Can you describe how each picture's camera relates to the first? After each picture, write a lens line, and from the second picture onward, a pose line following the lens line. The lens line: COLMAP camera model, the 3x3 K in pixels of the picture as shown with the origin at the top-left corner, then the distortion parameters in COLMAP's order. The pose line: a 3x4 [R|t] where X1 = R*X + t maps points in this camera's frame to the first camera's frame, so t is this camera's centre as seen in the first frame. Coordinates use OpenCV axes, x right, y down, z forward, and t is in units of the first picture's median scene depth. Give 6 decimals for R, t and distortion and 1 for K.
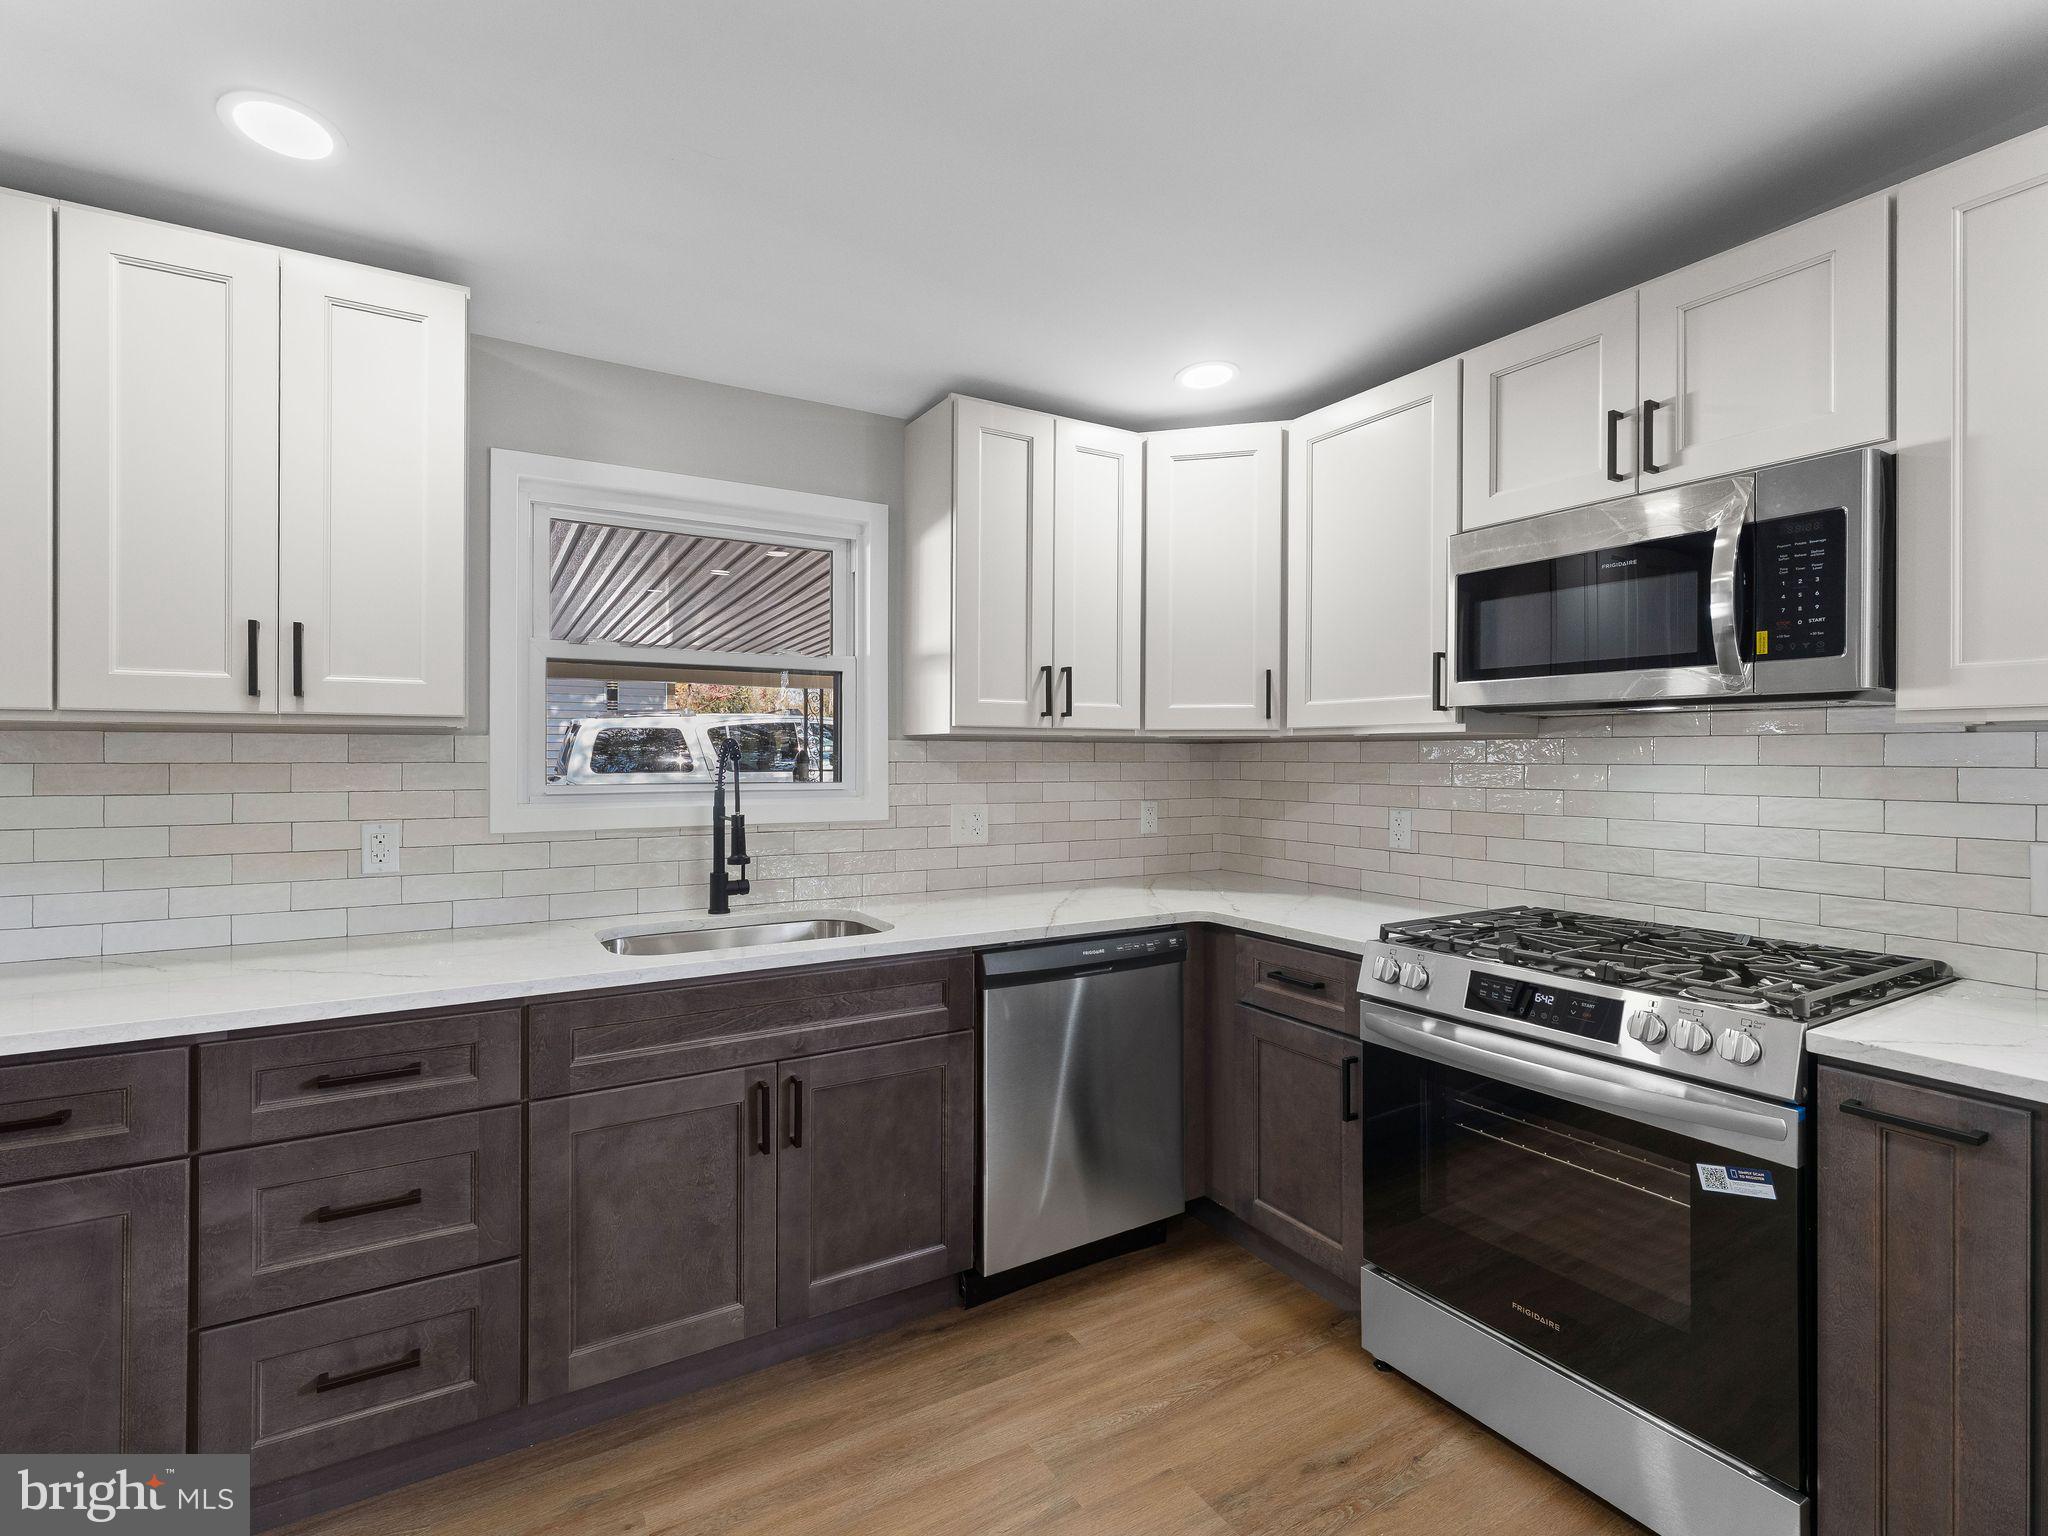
lens RADIAL K [[925.0, 0, 1055.5], [0, 925.0, 748.7], [0, 0, 1]] dist [0.000299, 0.000533]
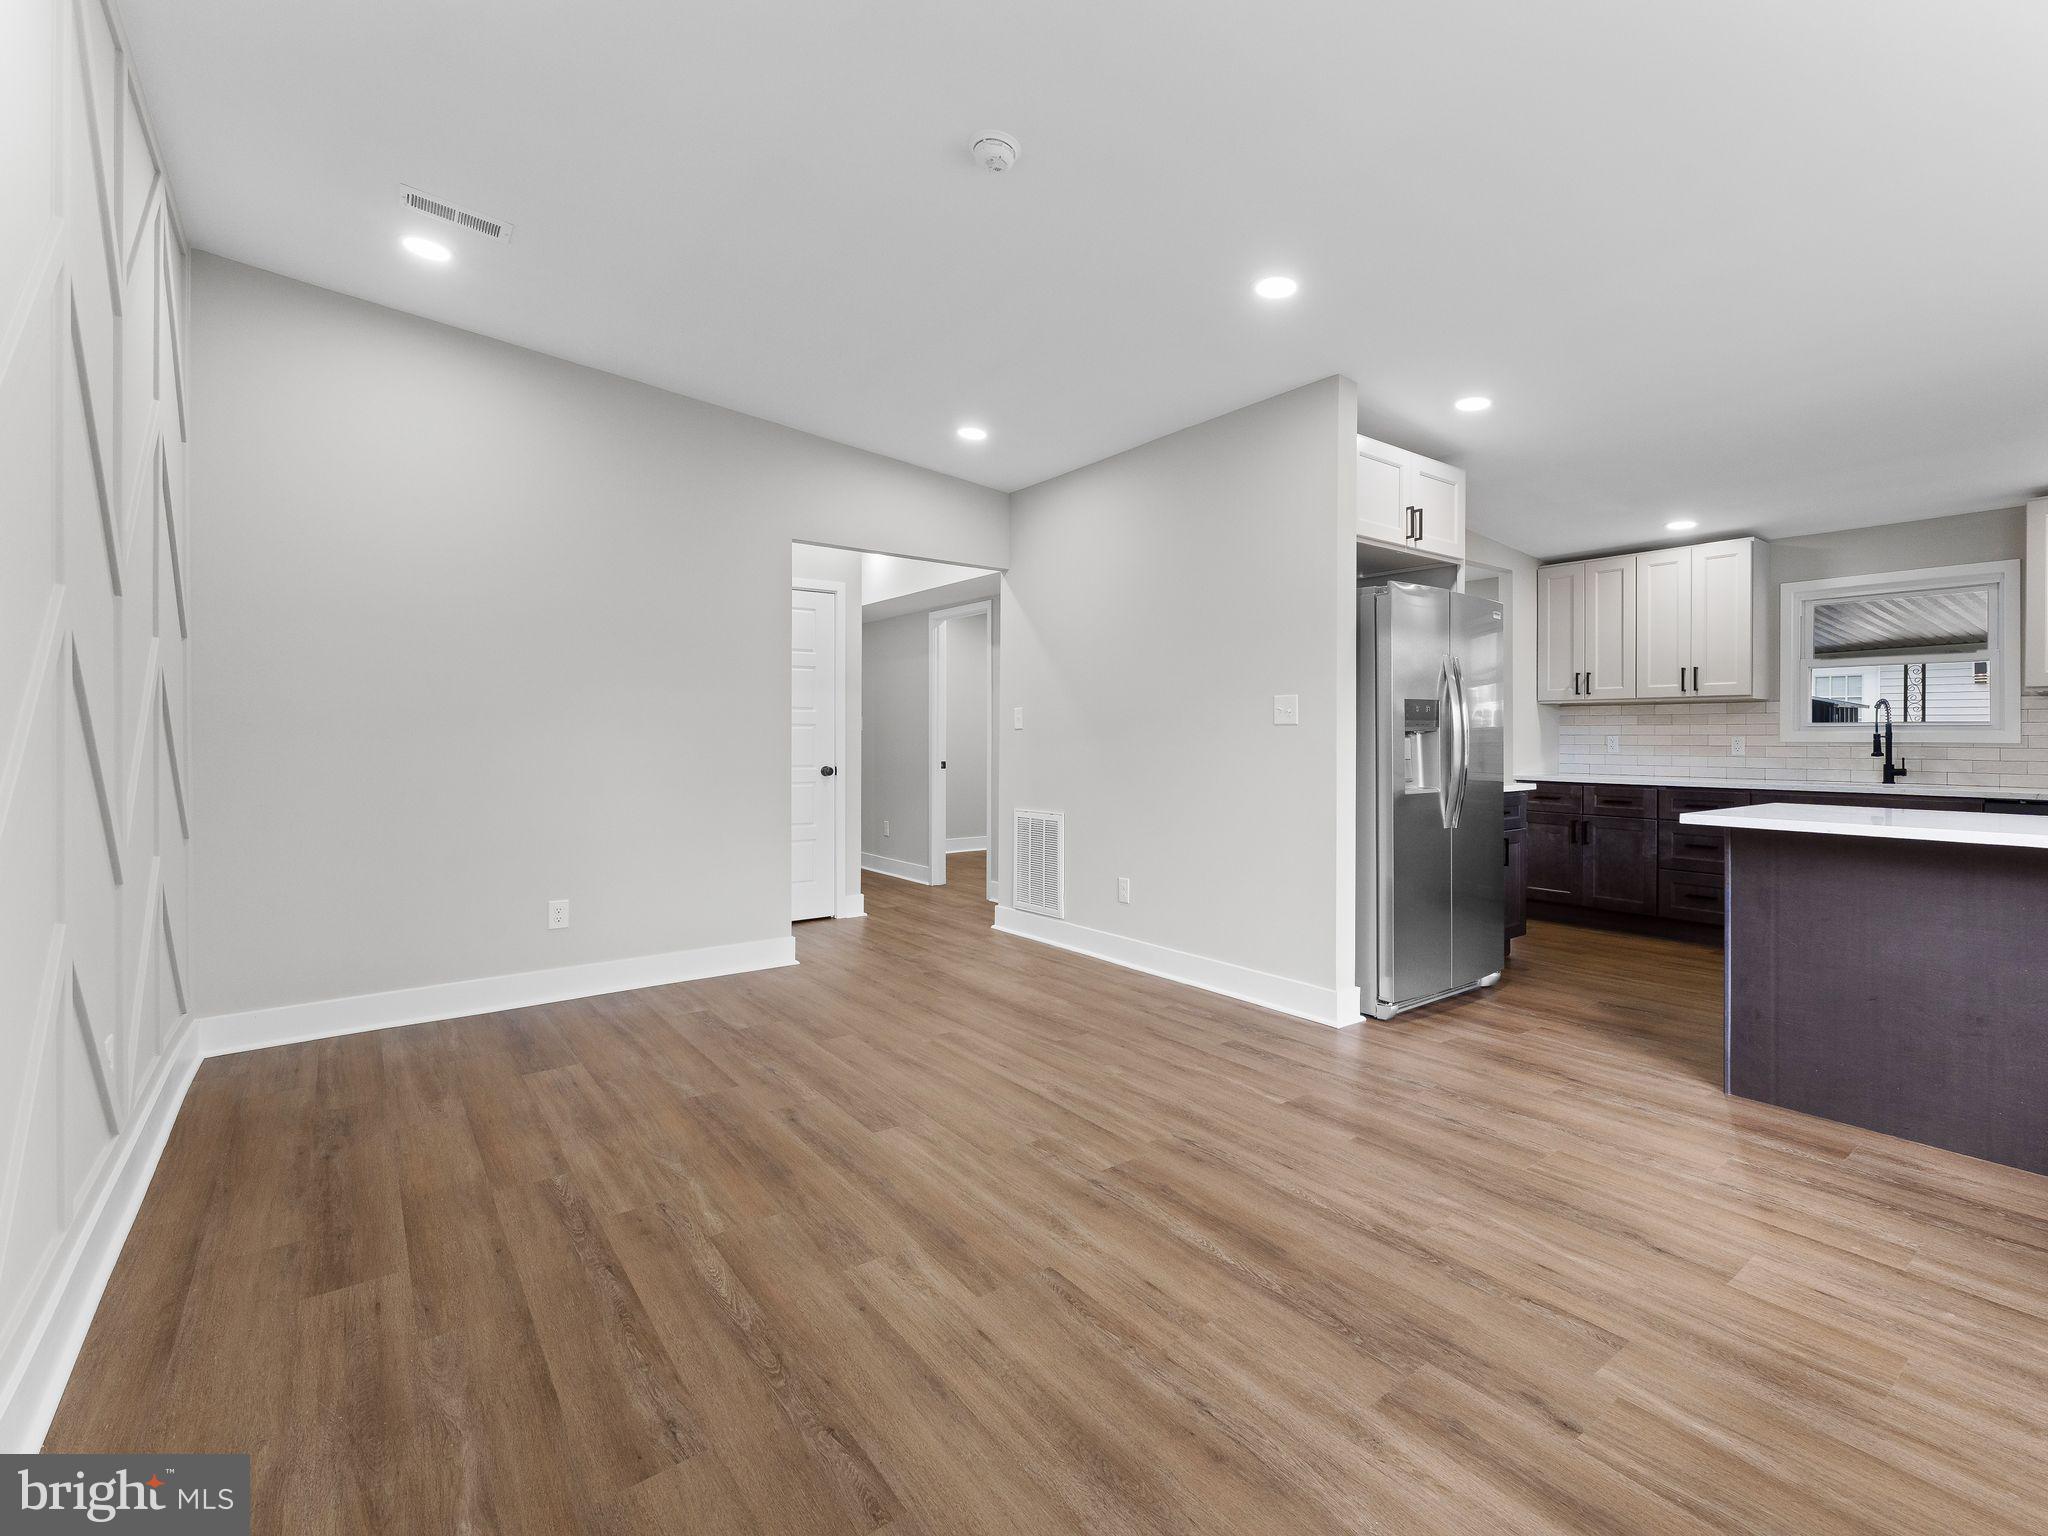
lens RADIAL K [[925.0, 0, 1055.5], [0, 925.0, 748.7], [0, 0, 1]] dist [0.000299, 0.000533]
pose [[0.078955, 0.015339, -0.996760, 1.965406], [0.006955, 0.999849, 0.015937, 0.068193], [0.996854, -0.008191, 0.078836, -1.290087]]
